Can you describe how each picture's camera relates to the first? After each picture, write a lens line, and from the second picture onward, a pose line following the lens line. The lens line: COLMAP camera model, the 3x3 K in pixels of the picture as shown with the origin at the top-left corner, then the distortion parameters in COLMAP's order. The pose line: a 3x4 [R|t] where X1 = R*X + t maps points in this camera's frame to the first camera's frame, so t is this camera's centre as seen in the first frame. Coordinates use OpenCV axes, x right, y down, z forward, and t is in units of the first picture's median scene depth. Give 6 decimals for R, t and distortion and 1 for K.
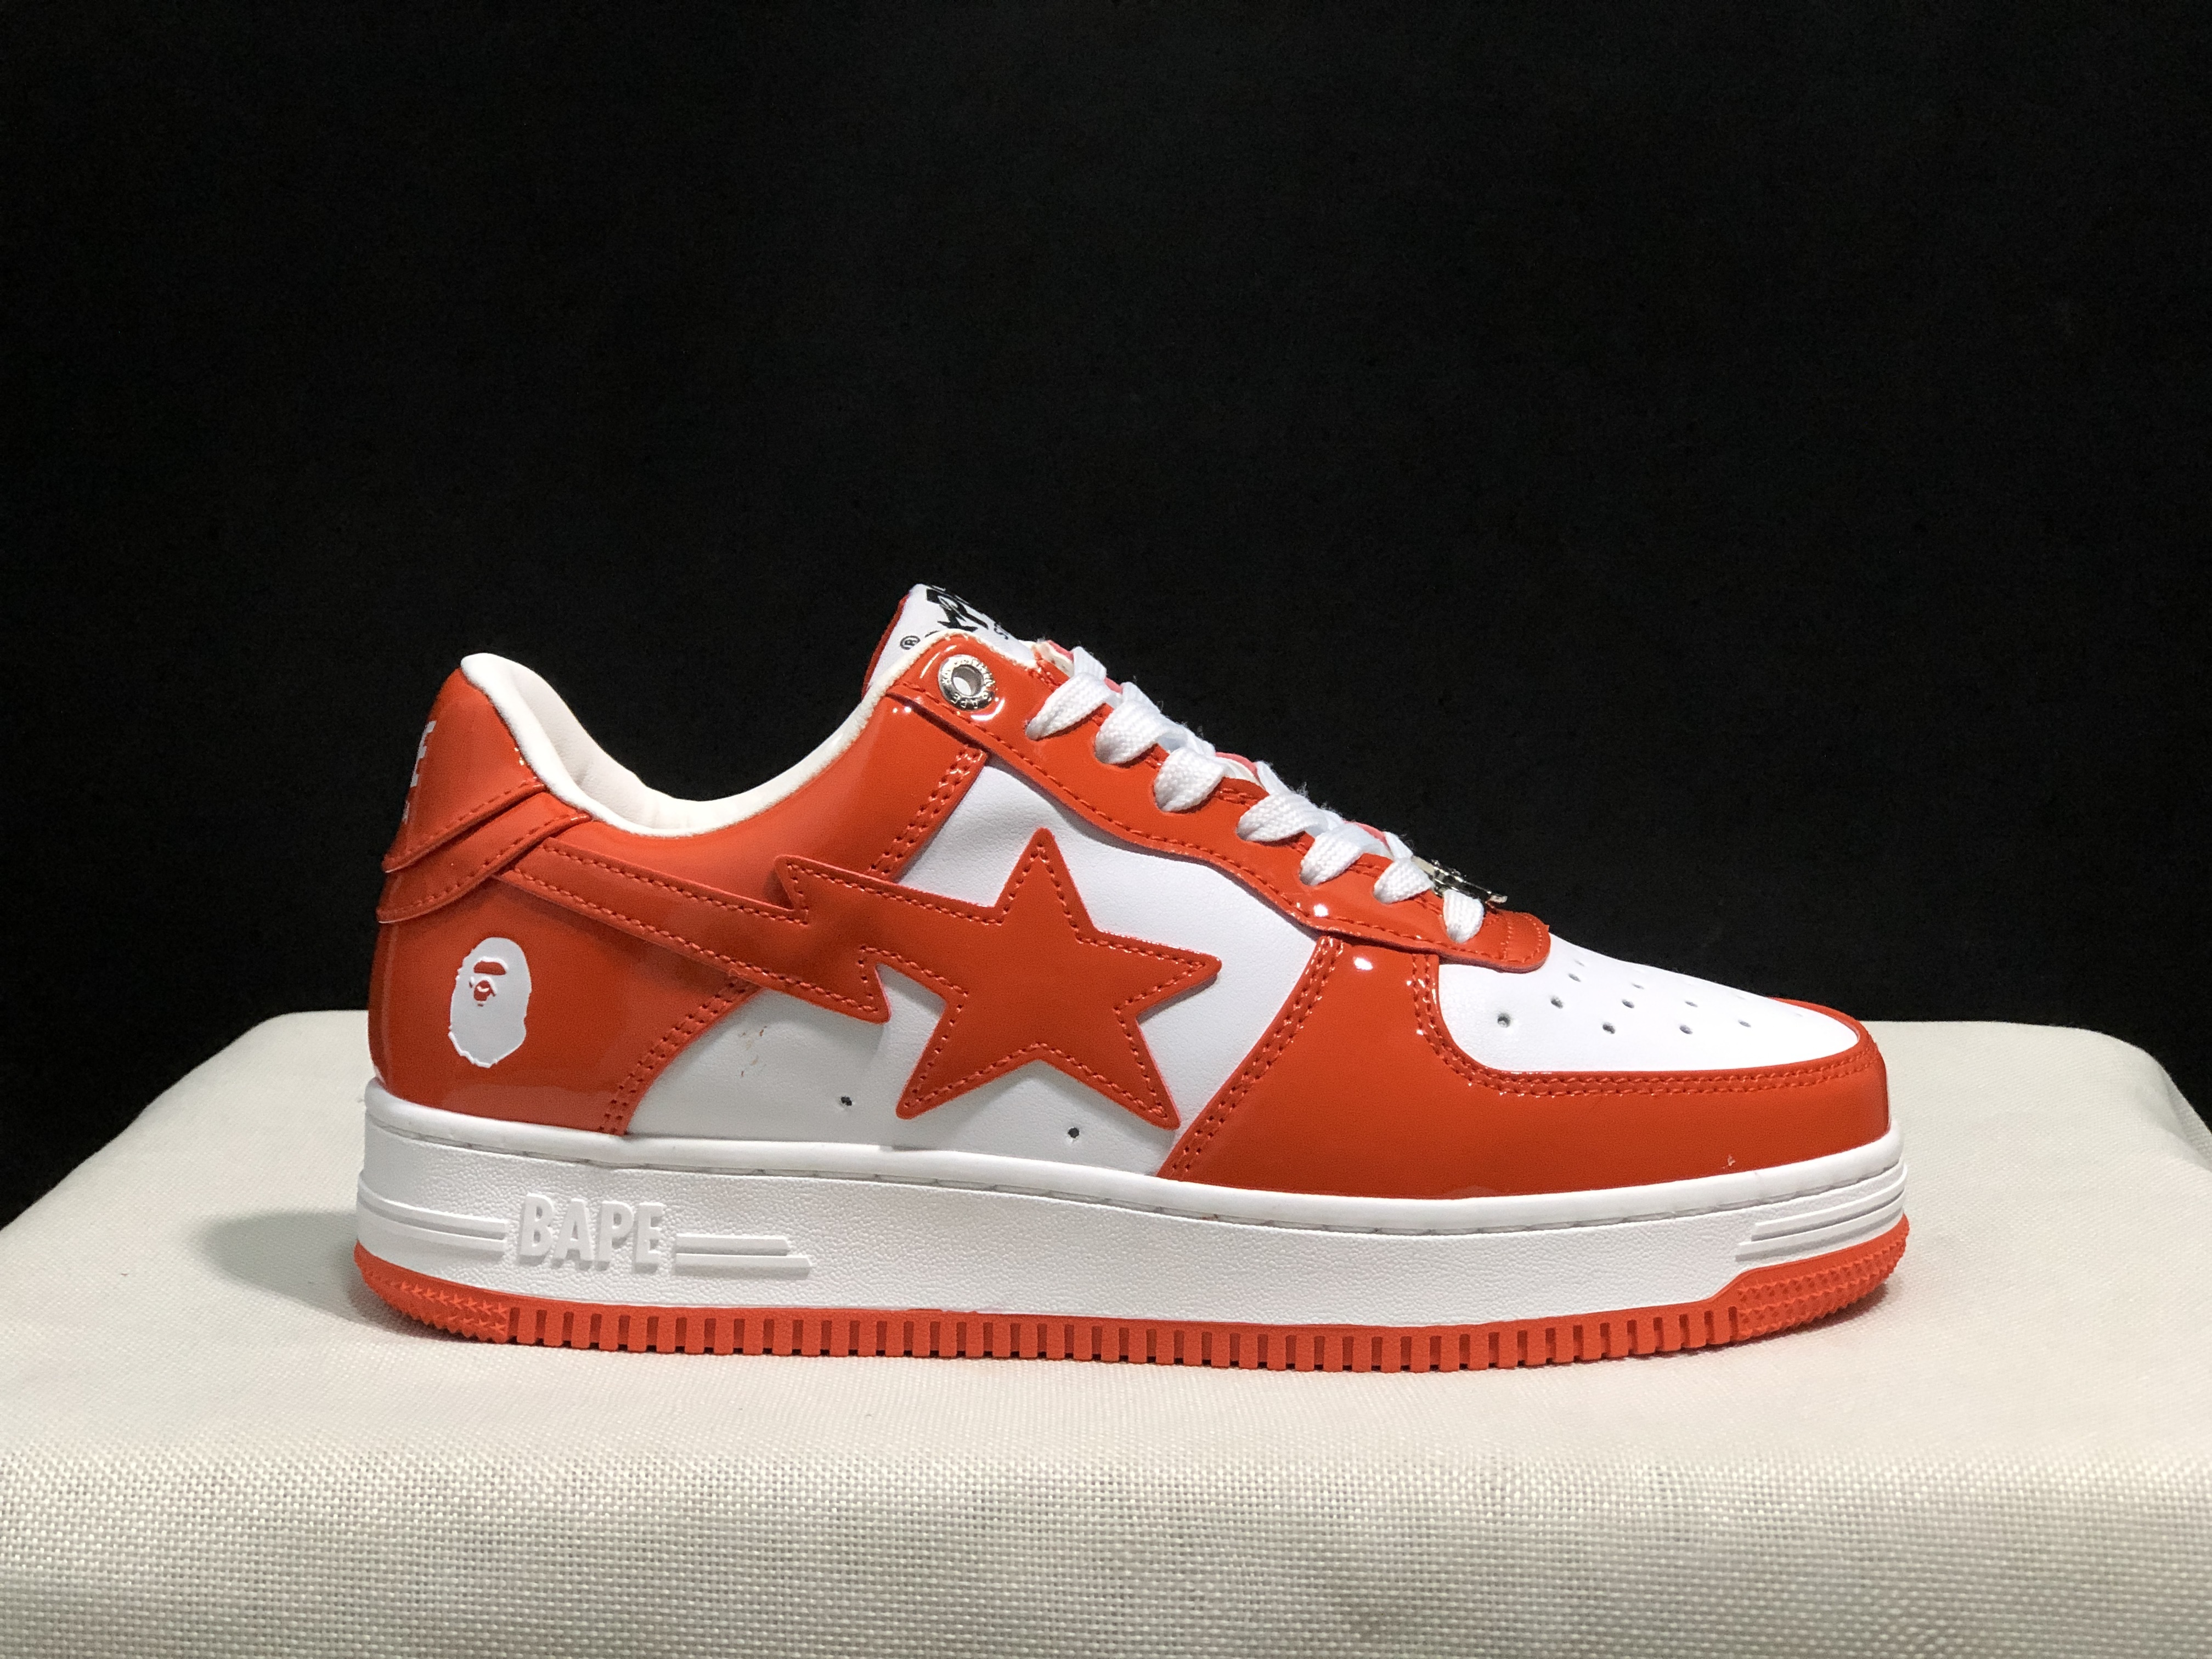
lens RADIAL K [[3529.5, 0, 1106.0], [0, 3529.5, 829.5], [0, 0, 1]] dist [-0.212395, 2.215920]
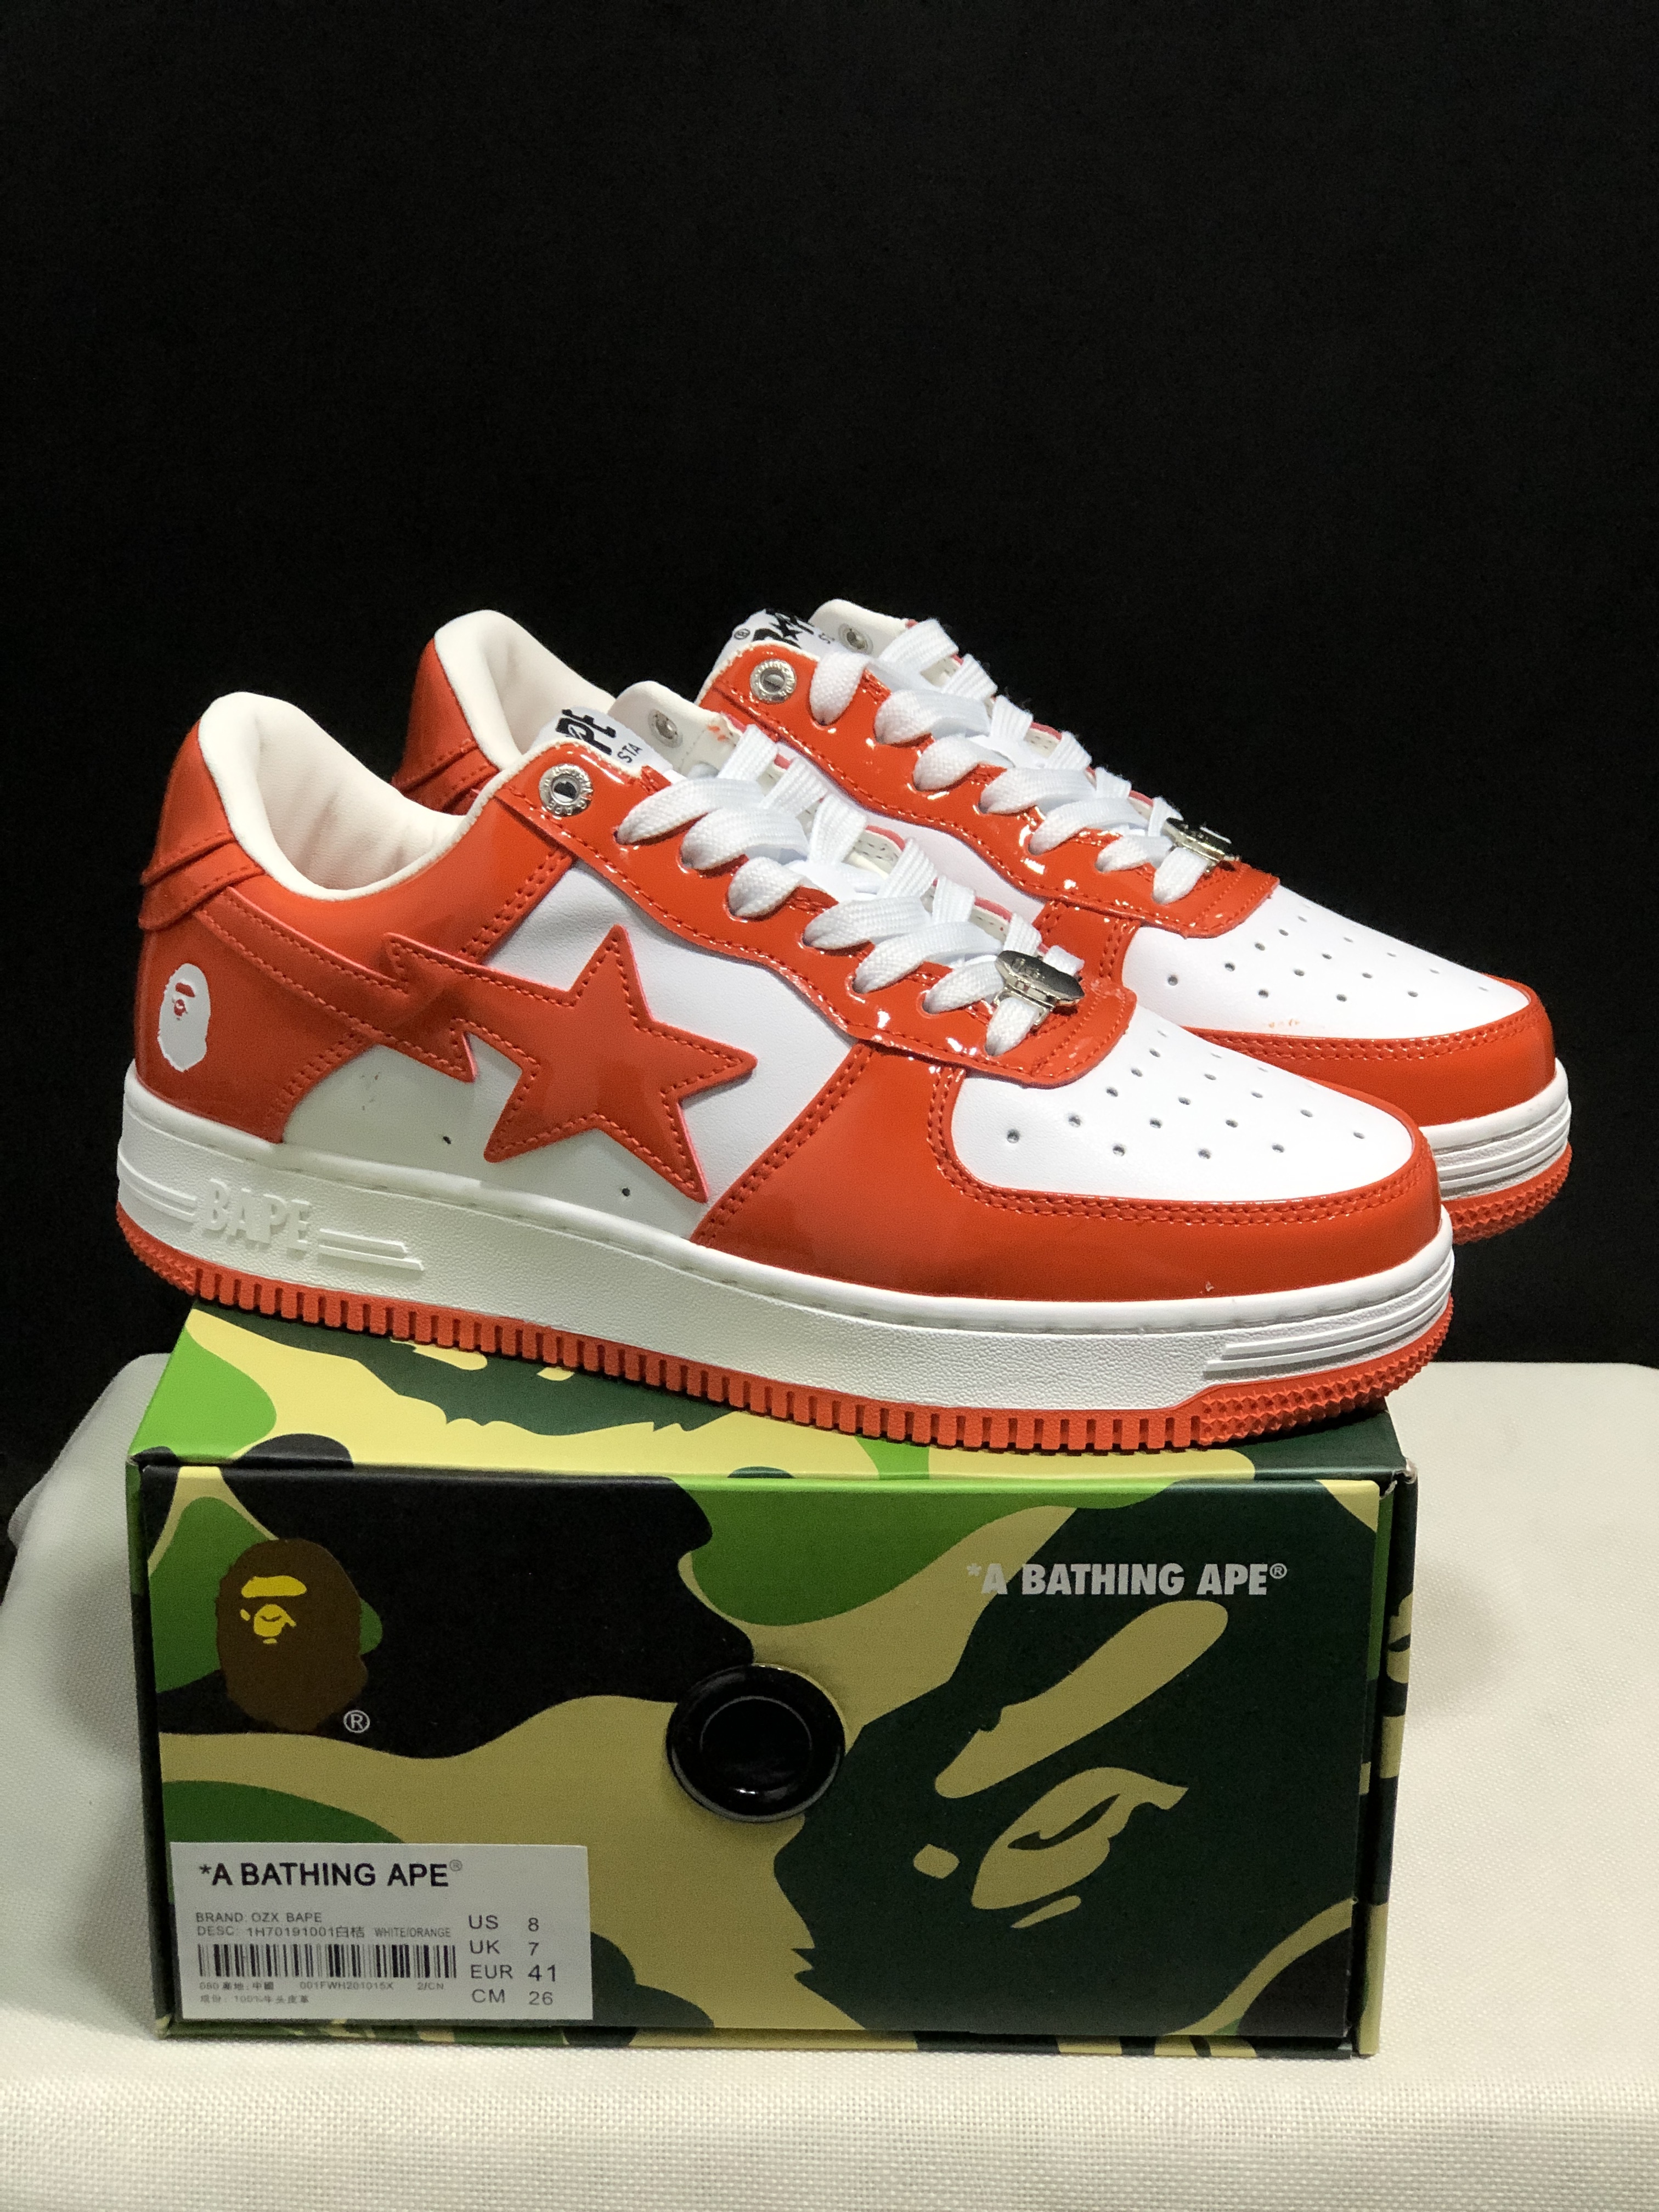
lens RADIAL K [[3529.5, 0, 829.5], [0, 3529.5, 1106.0], [0, 0, 1]] dist [-0.212395, 2.215920]
pose [[0.948151, 0.121441, -0.293704, 0.385179], [-0.050732, 0.970100, 0.237344, -0.215710], [0.313746, -0.210137, 0.925962, -0.035074]]
